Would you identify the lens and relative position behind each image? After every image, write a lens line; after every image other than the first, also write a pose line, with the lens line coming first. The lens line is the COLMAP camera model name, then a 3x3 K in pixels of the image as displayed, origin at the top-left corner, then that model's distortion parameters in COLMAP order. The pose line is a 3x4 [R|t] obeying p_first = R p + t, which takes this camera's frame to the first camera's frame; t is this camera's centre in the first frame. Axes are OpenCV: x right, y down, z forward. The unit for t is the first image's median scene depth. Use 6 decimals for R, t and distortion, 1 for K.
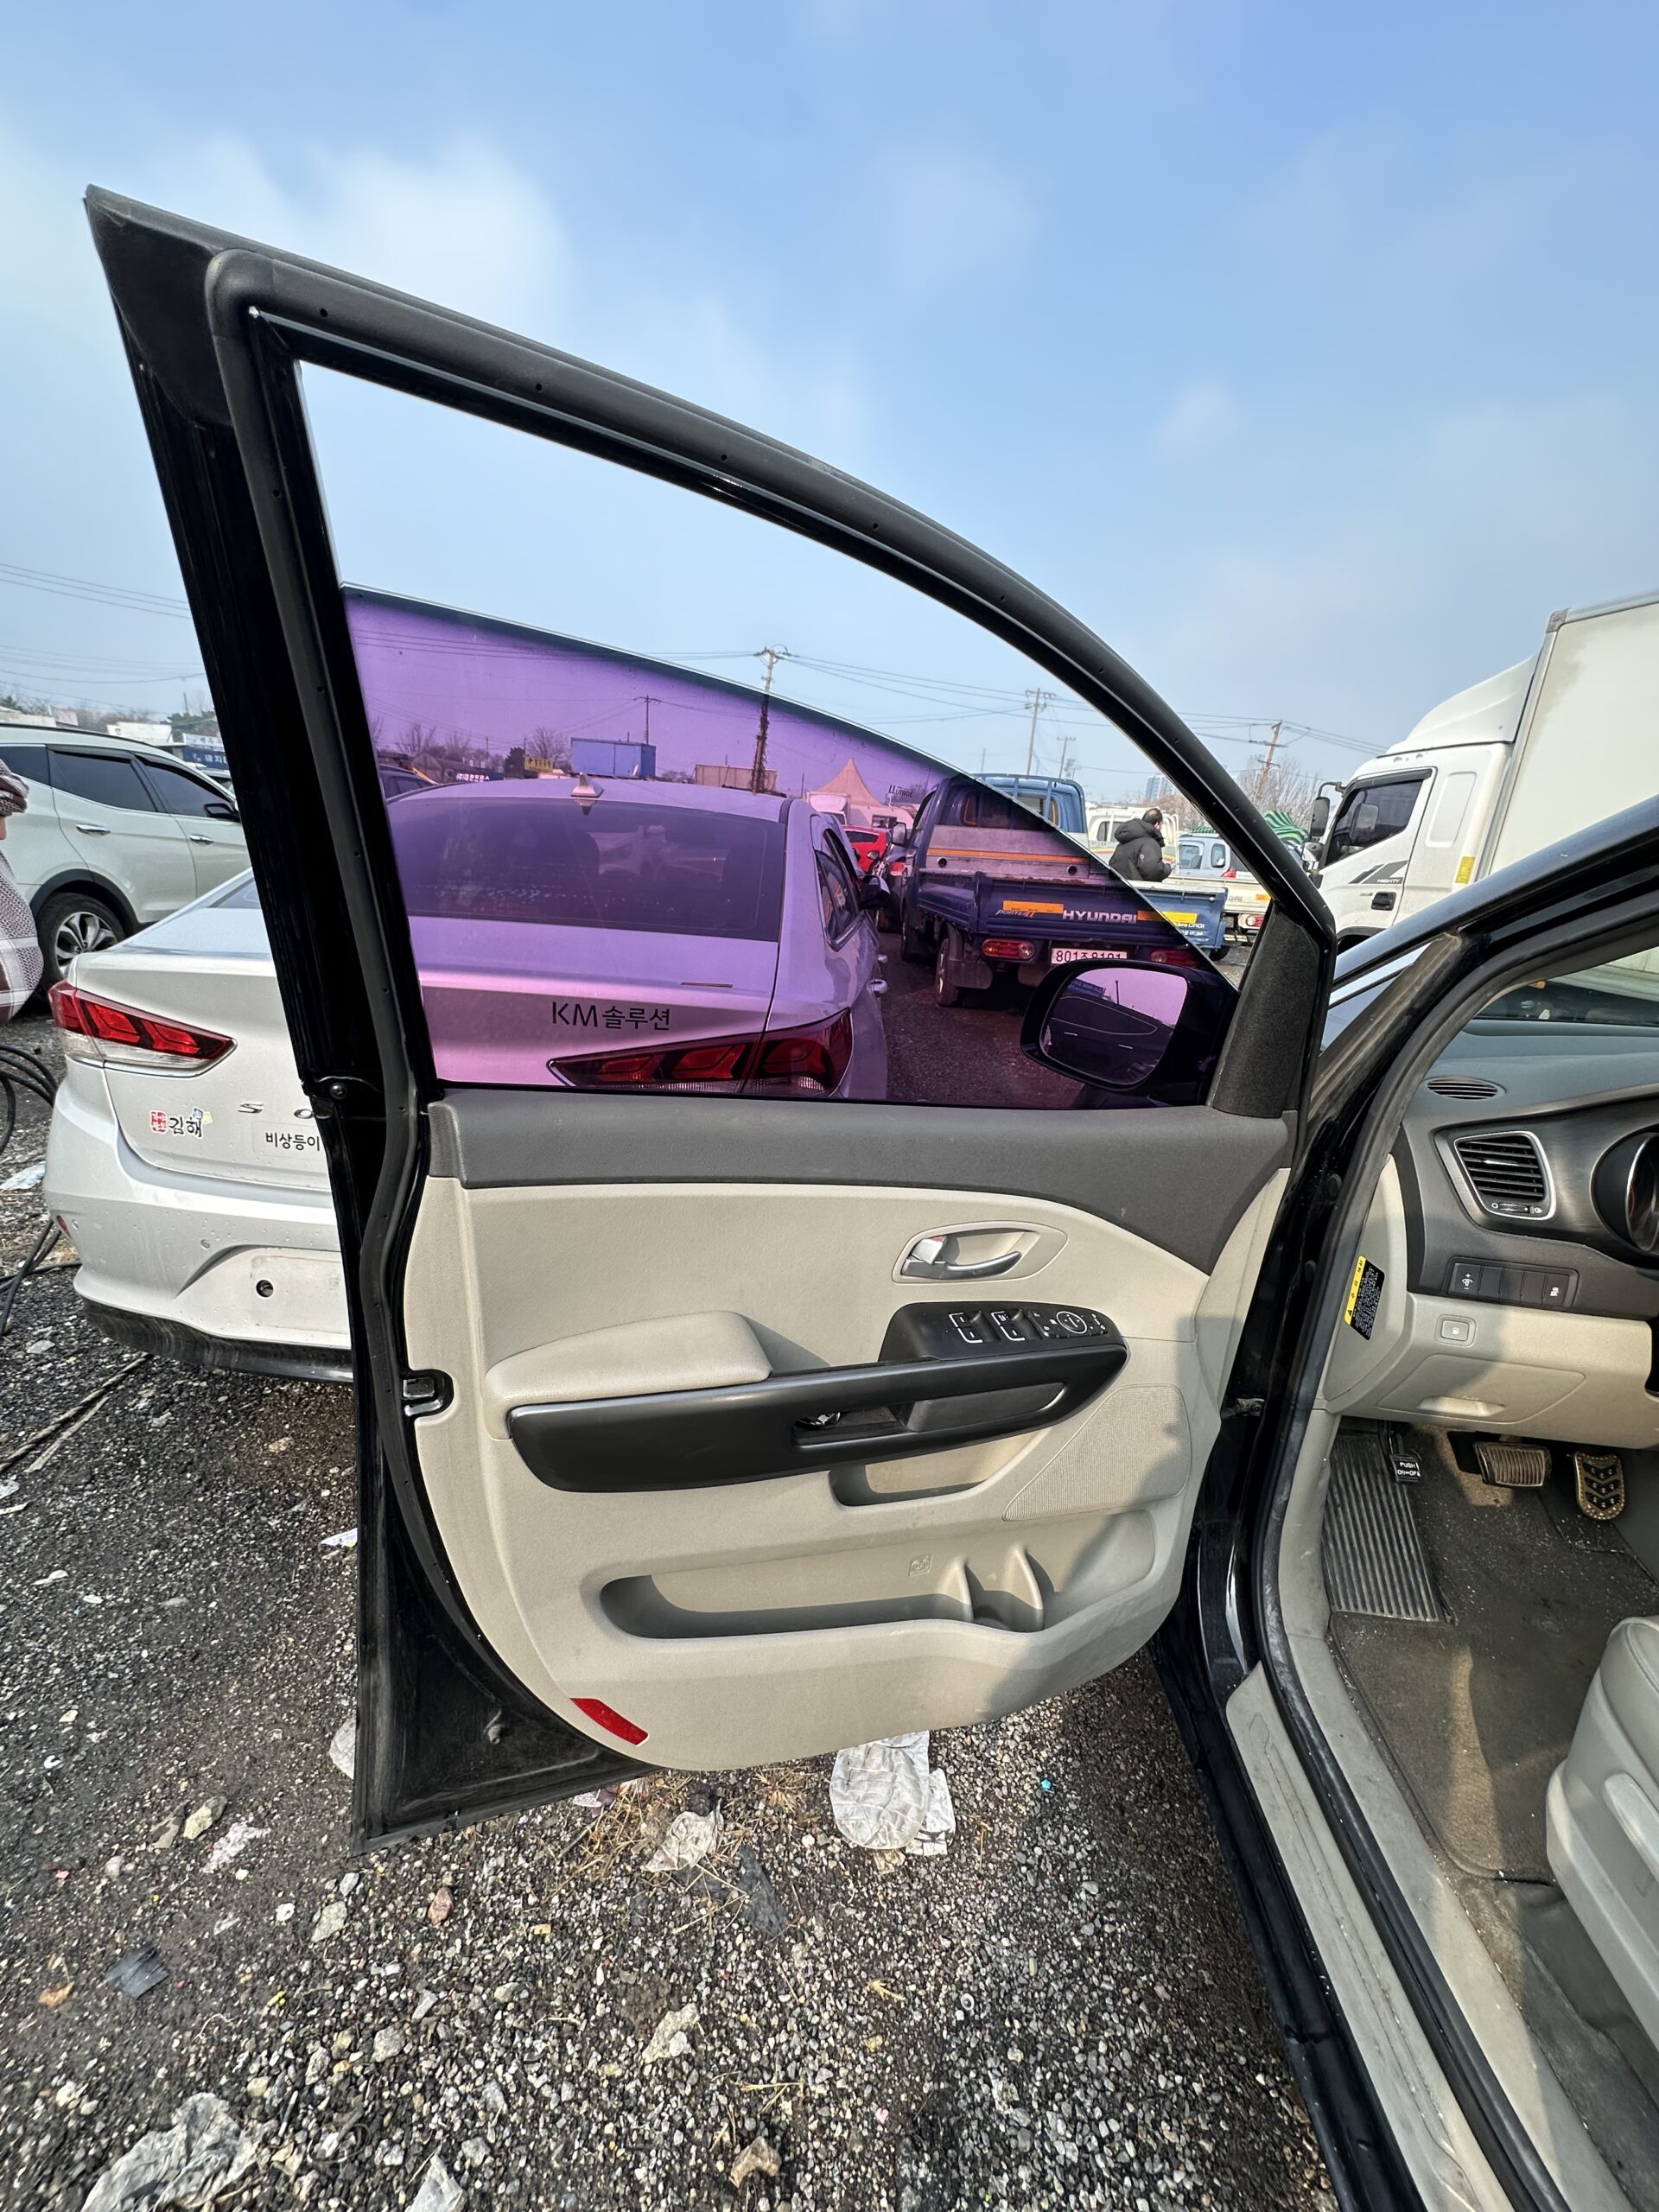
lens RADIAL K [[883.5, 0, 829.1], [0, 883.5, 1107.5], [0, 0, 1]] dist [-0.006002, 0.000929]
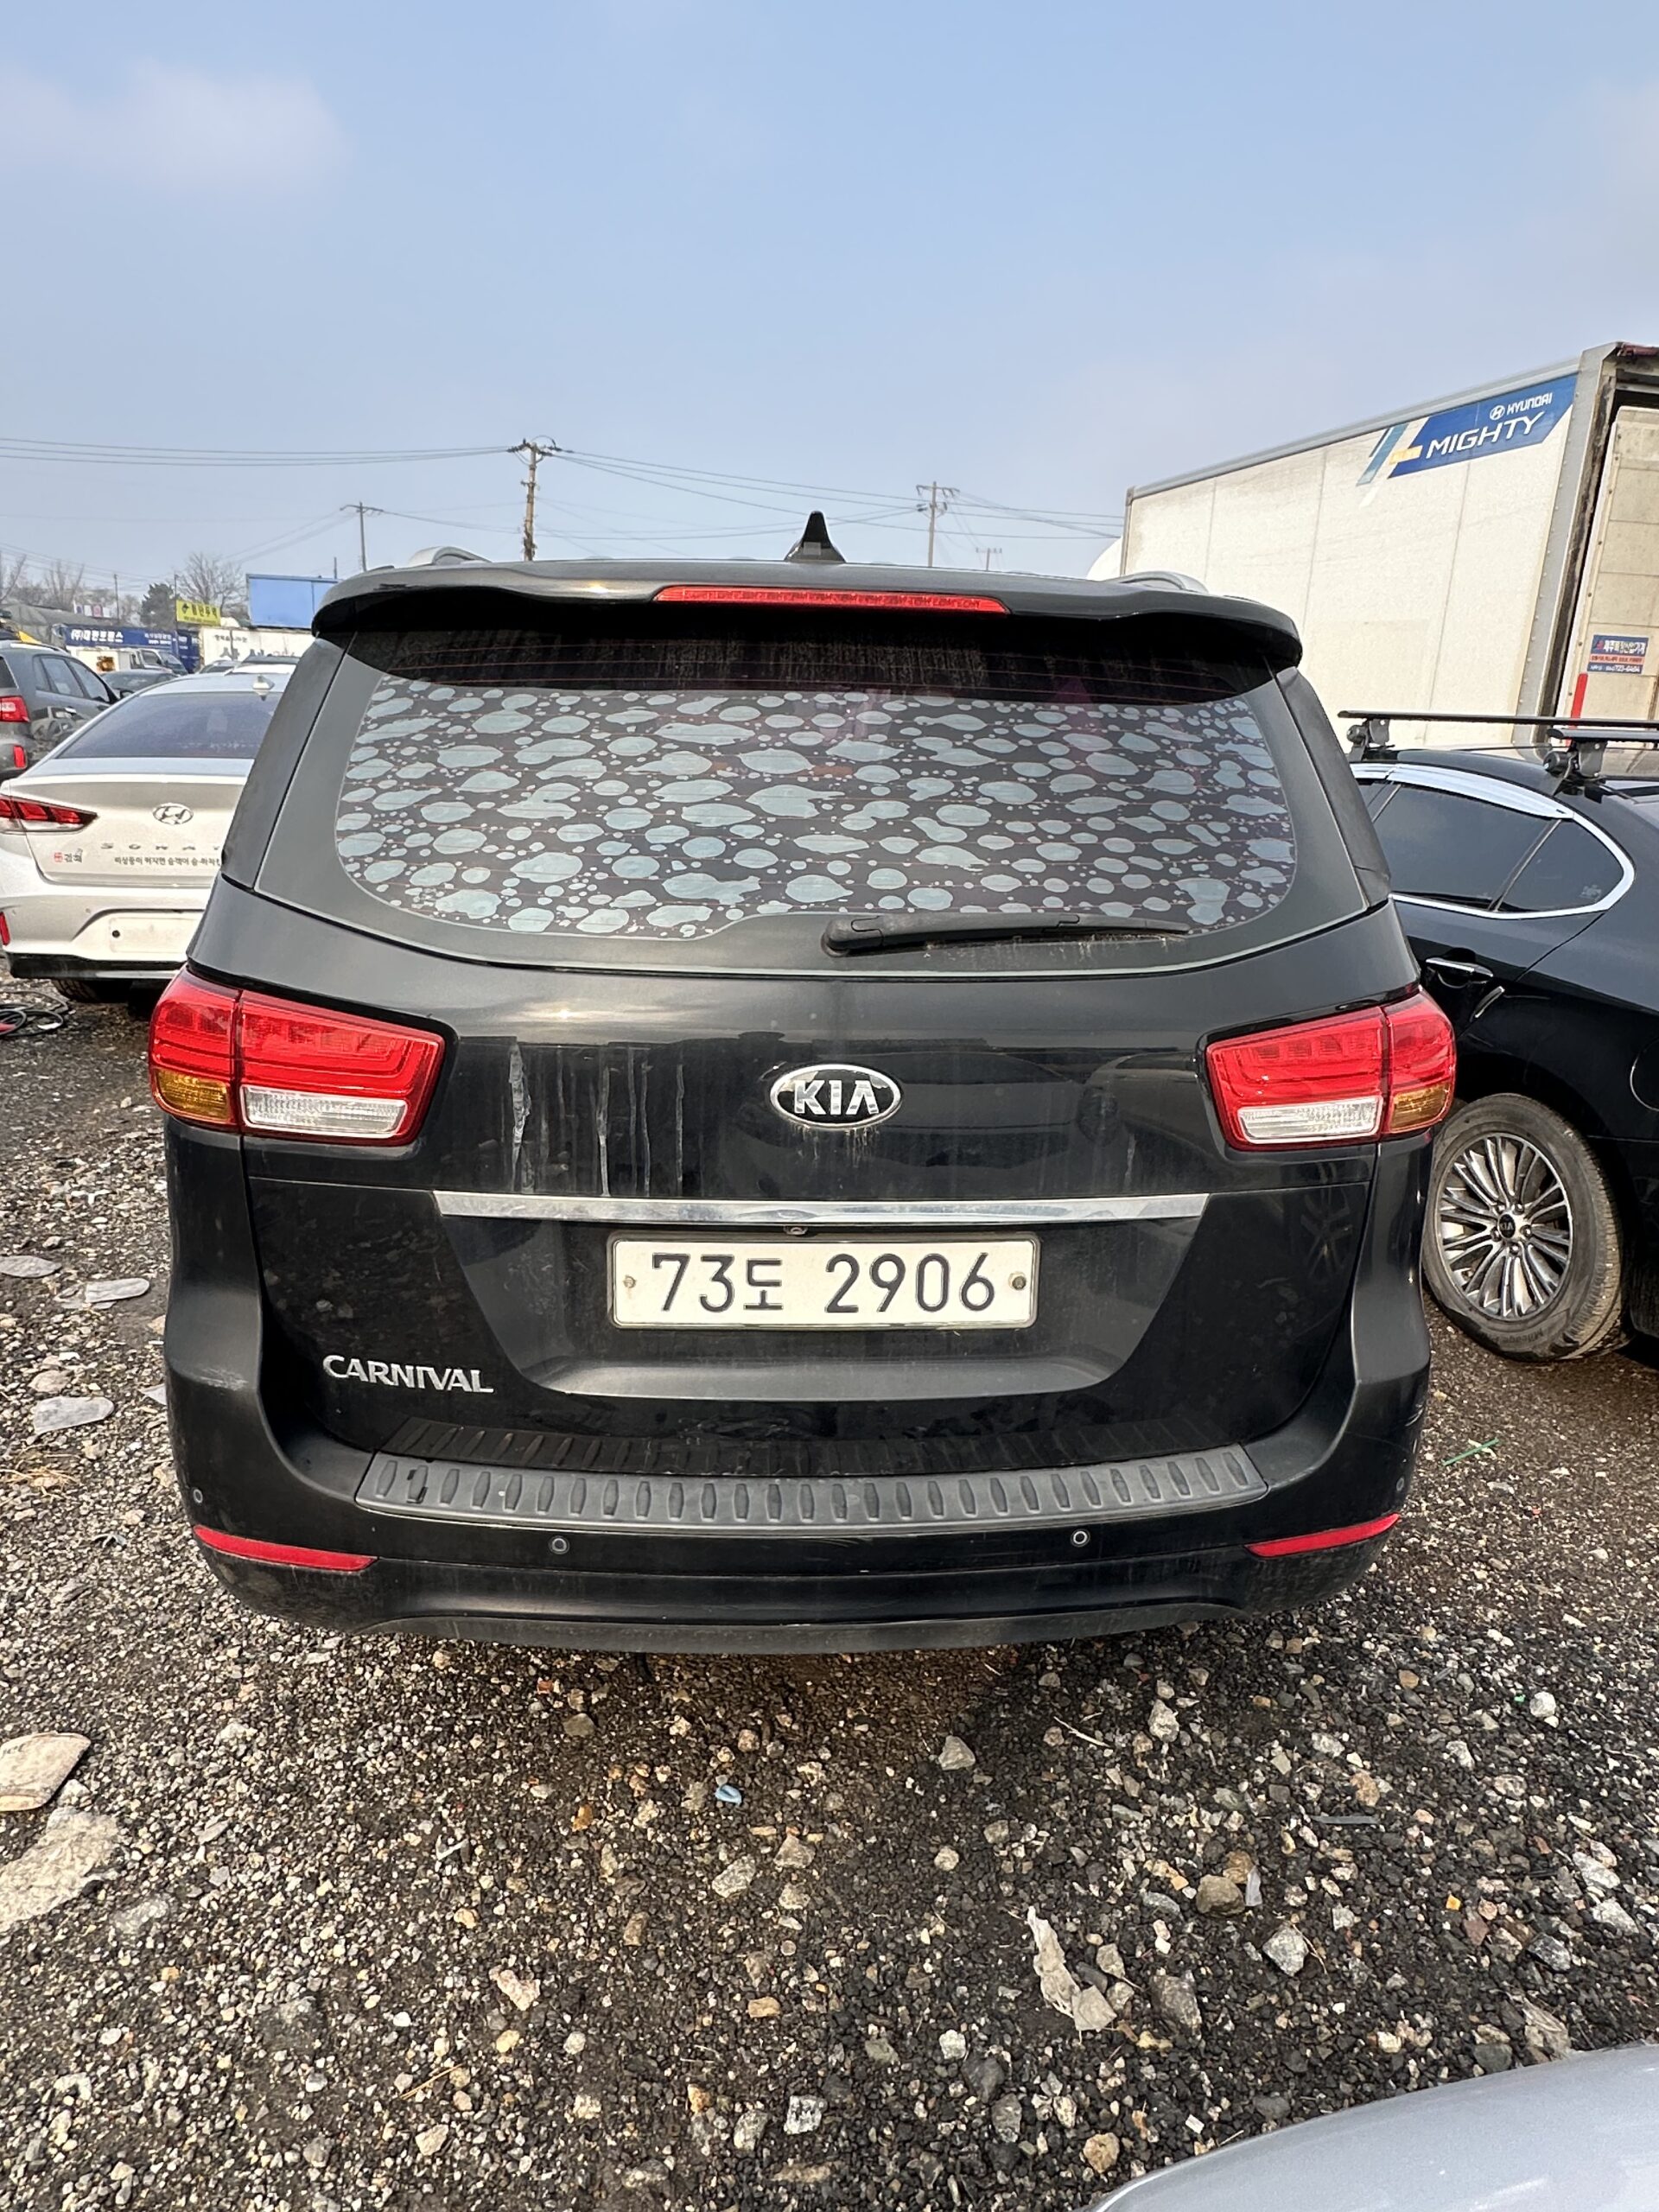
lens RADIAL K [[1356.7, 0, 808.1], [0, 1356.7, 1097.9], [0, 0, 1]] dist [-0.010724, 0.005433]
pose [[0.994116, -0.061231, 0.089355, 0.200383], [0.062411, 0.997996, -0.010473, 0.214839], [-0.088535, 0.015988, 0.995945, -0.687589]]
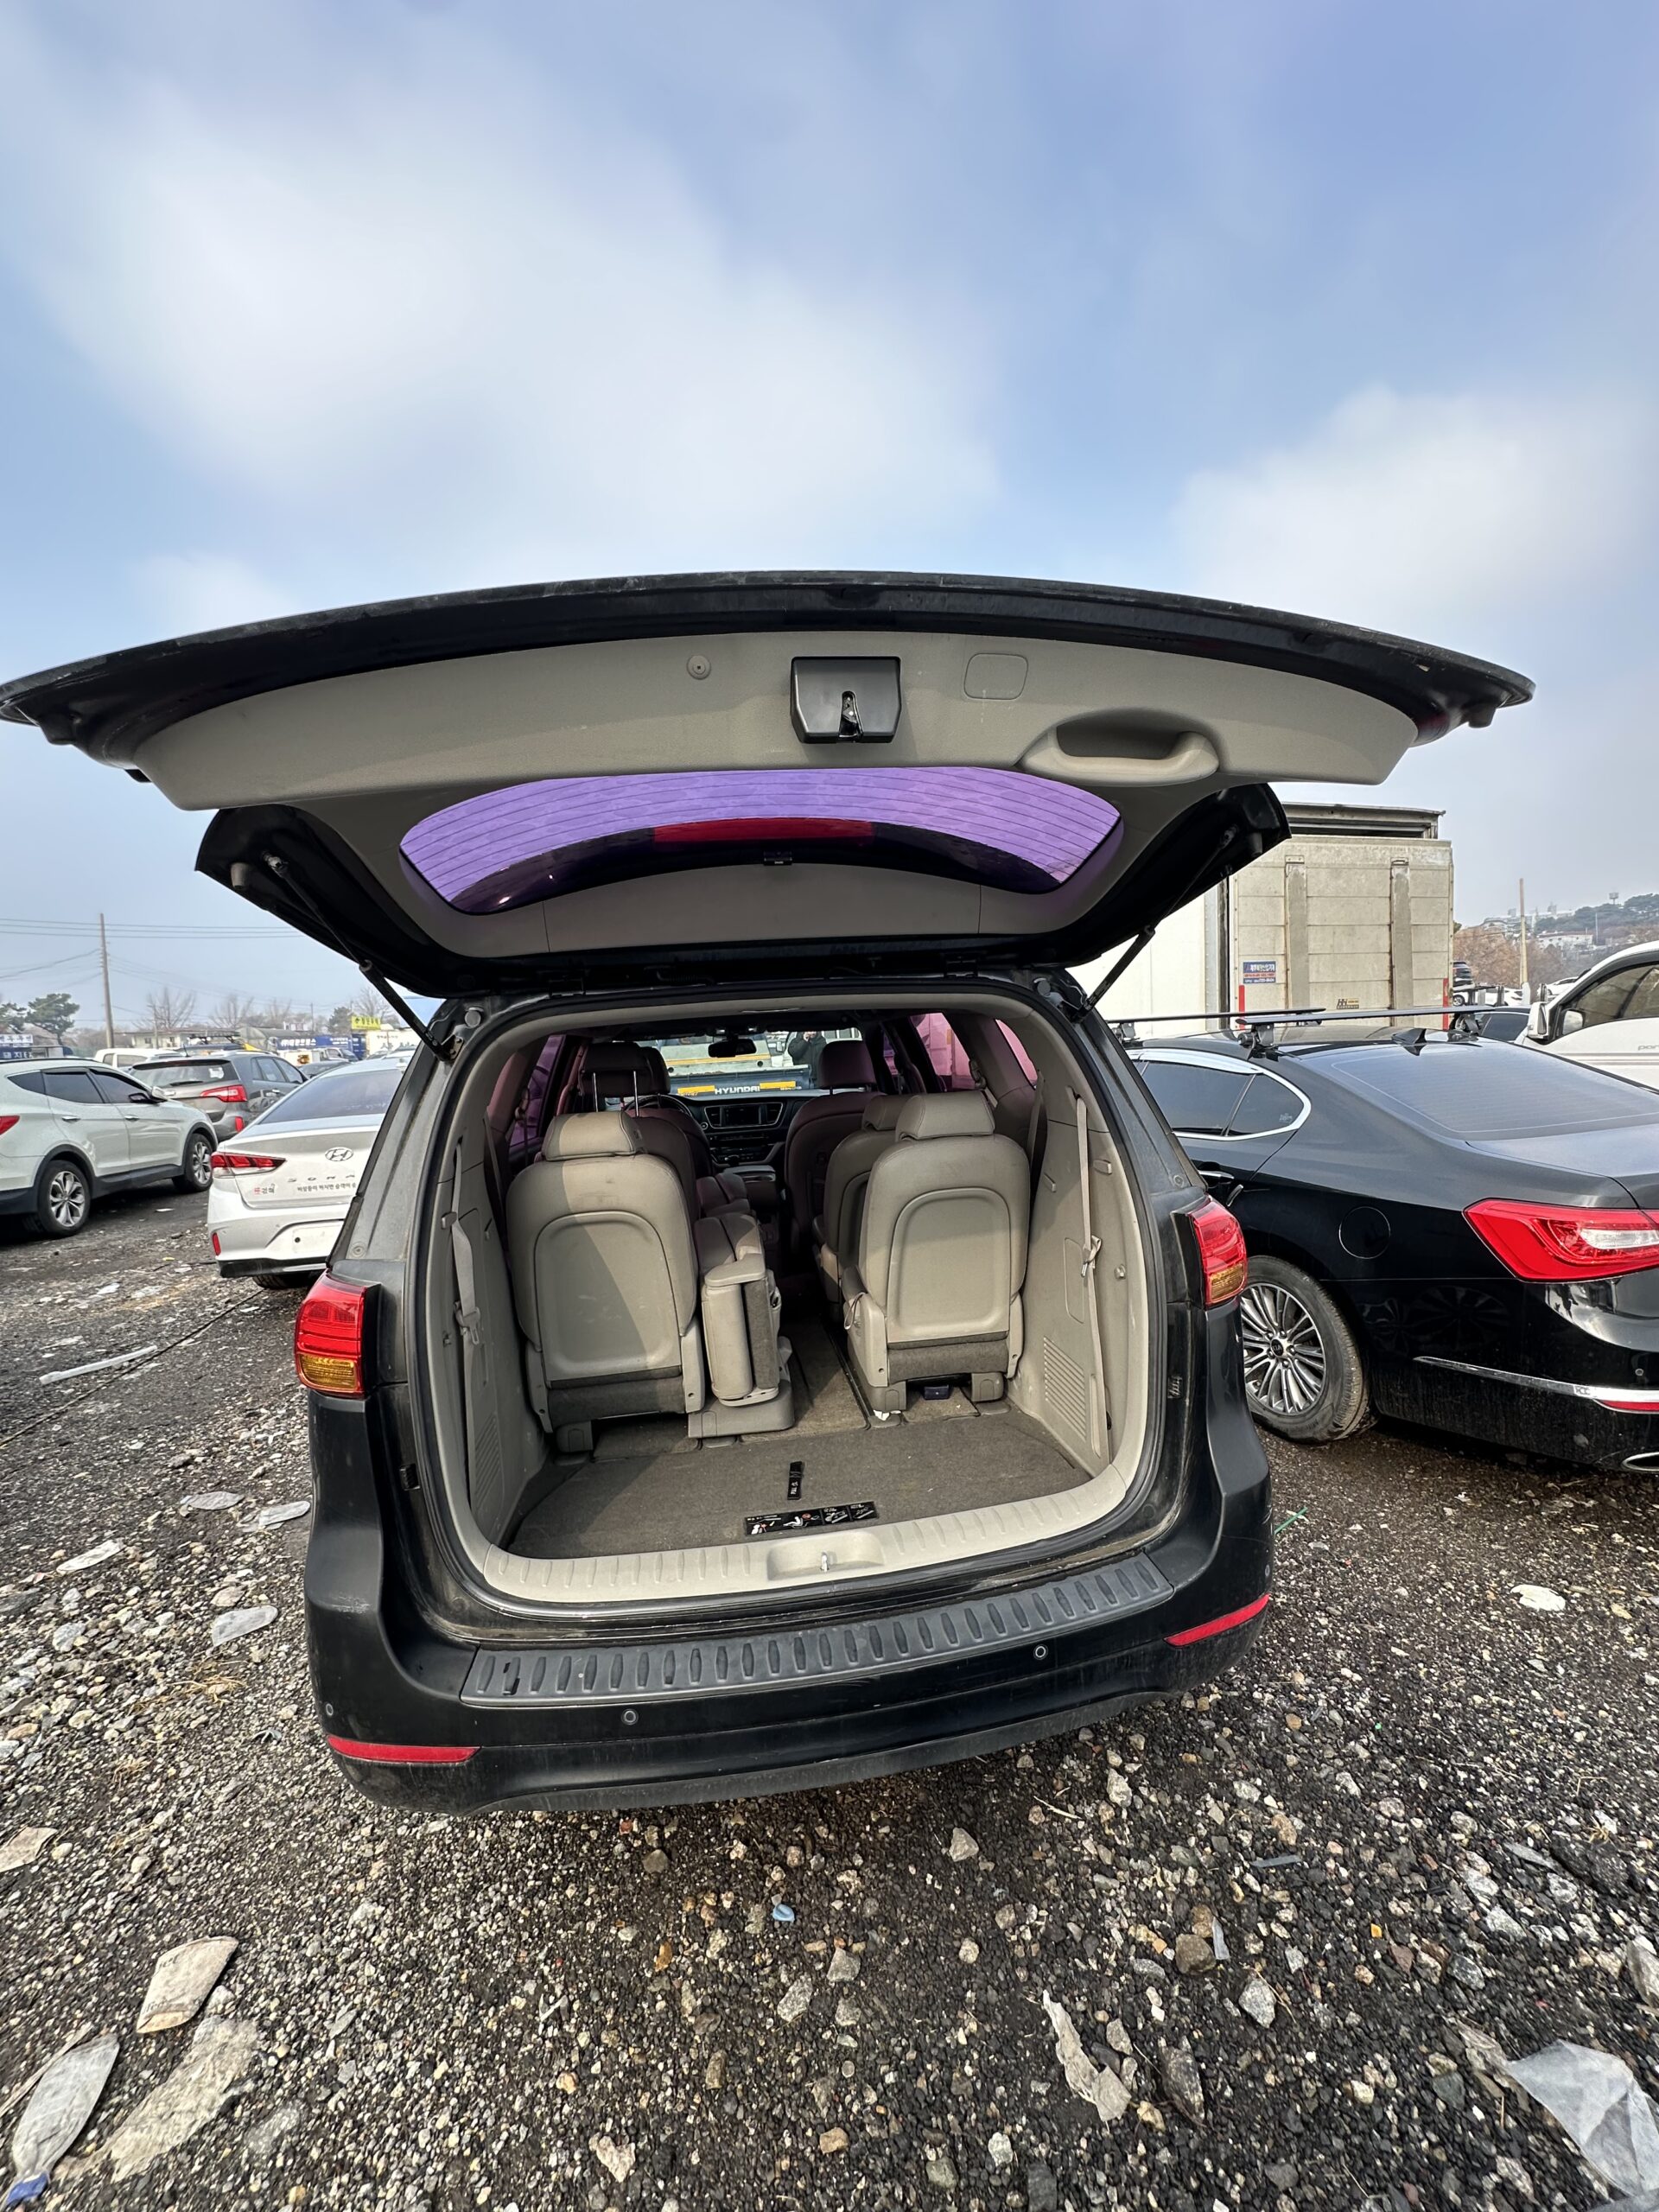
lens RADIAL K [[883.5, 0, 829.4], [0, 883.5, 1098.9], [0, 0, 1]] dist [-0.006002, 0.000929]
pose [[0.976723, -0.130105, 0.170542, 0.200458], [0.166299, 0.961466, -0.218925, 0.206644], [-0.135487, 0.242190, 0.960722, -0.661691]]
